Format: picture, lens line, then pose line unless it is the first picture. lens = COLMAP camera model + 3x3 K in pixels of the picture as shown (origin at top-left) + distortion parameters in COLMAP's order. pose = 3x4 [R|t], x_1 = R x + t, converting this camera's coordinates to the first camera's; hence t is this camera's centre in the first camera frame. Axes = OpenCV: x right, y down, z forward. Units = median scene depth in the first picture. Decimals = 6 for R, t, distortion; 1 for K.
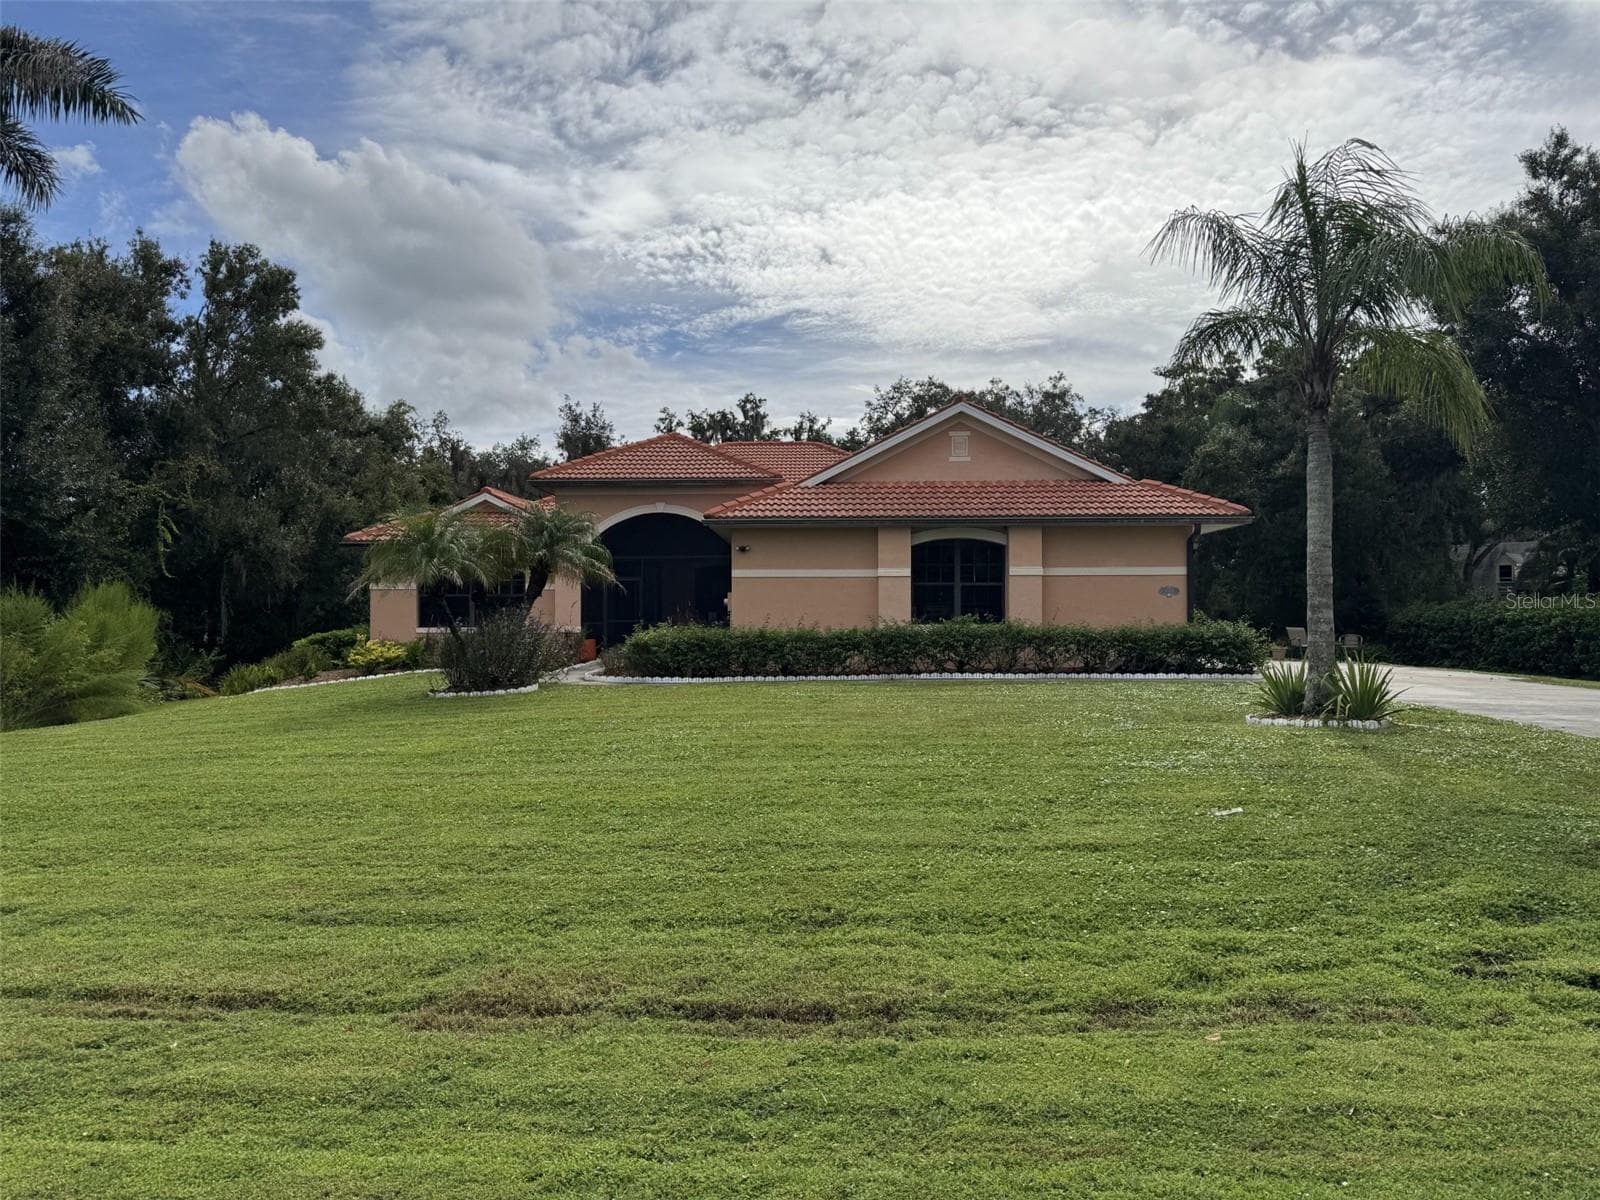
lens RADIAL K [[1120.8, 0, 804.2], [0, 1120.8, 602.0], [0, 0, 1]] dist [0.034278, -0.006452]
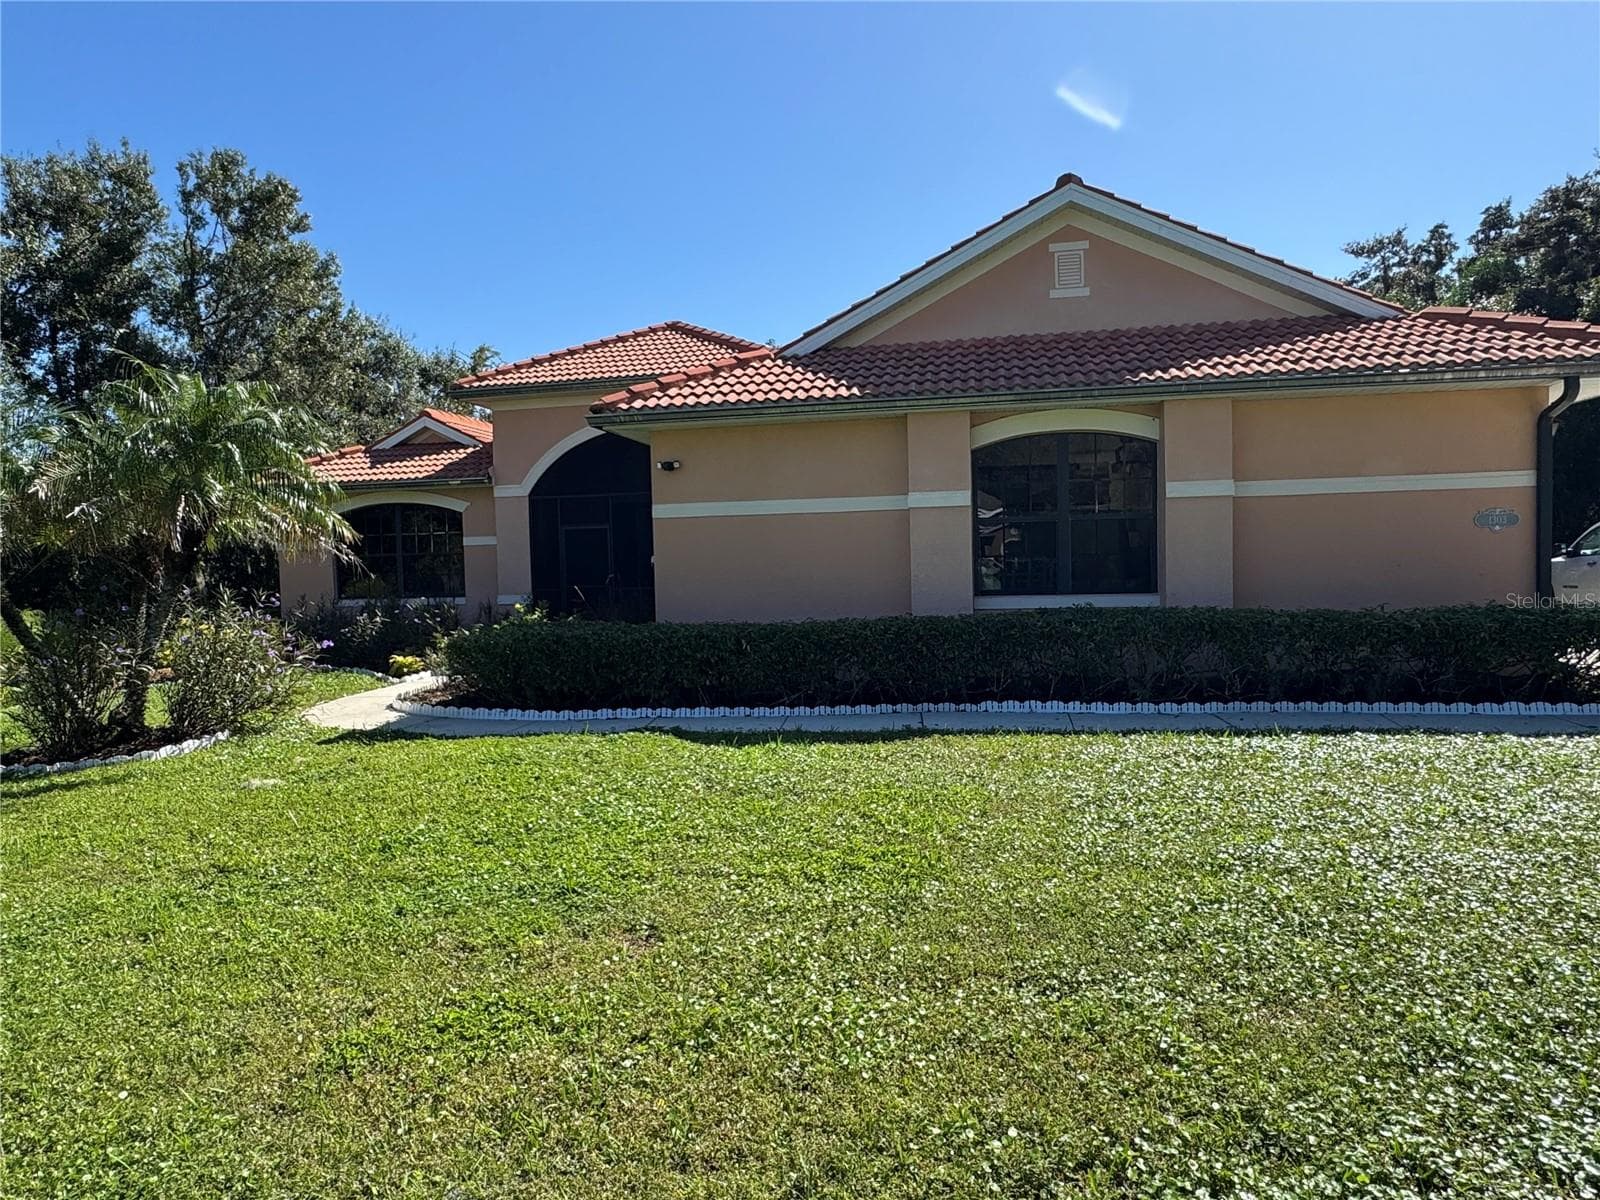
lens RADIAL K [[1167.1, 0, 804.1], [0, 1167.1, 587.8], [0, 0, 1]] dist [0.048921, -0.004531]
pose [[0.993362, -0.023390, -0.112629, 0.048209], [0.026915, 0.999191, 0.029886, -0.002191], [0.111839, -0.032719, 0.993188, 0.278011]]
